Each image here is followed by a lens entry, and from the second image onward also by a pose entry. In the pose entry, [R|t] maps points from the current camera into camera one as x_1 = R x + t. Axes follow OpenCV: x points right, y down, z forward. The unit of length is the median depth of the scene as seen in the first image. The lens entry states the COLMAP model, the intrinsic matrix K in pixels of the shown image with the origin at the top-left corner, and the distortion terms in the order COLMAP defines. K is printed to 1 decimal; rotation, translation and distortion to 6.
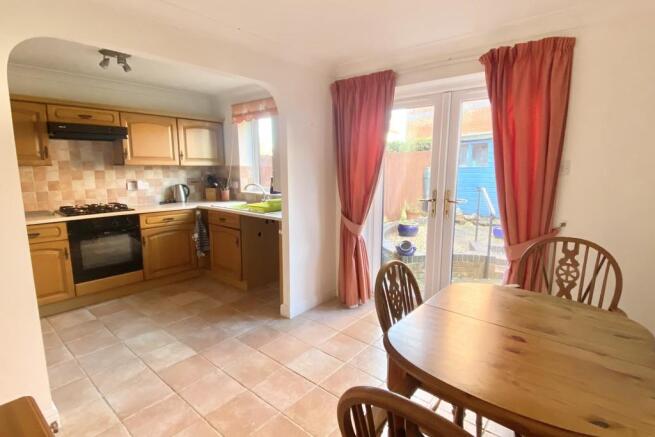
lens RADIAL K [[333.7, 0, 323.5], [0, 333.7, 208.4], [0, 0, 1]] dist [0.050703, -0.061226]
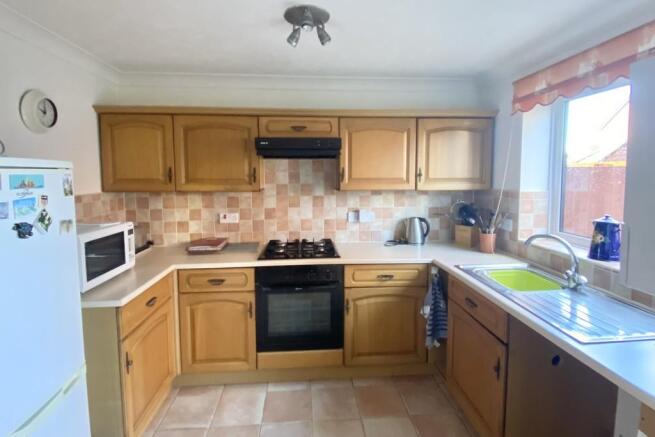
lens RADIAL K [[333.7, 0, 323.5], [0, 333.7, 208.4], [0, 0, 1]] dist [0.050703, -0.061226]
pose [[0.716582, 0.064261, -0.694536, -0.110846], [-0.083875, 0.996460, 0.005659, -0.087868], [0.692441, 0.054199, 0.719436, 0.444021]]
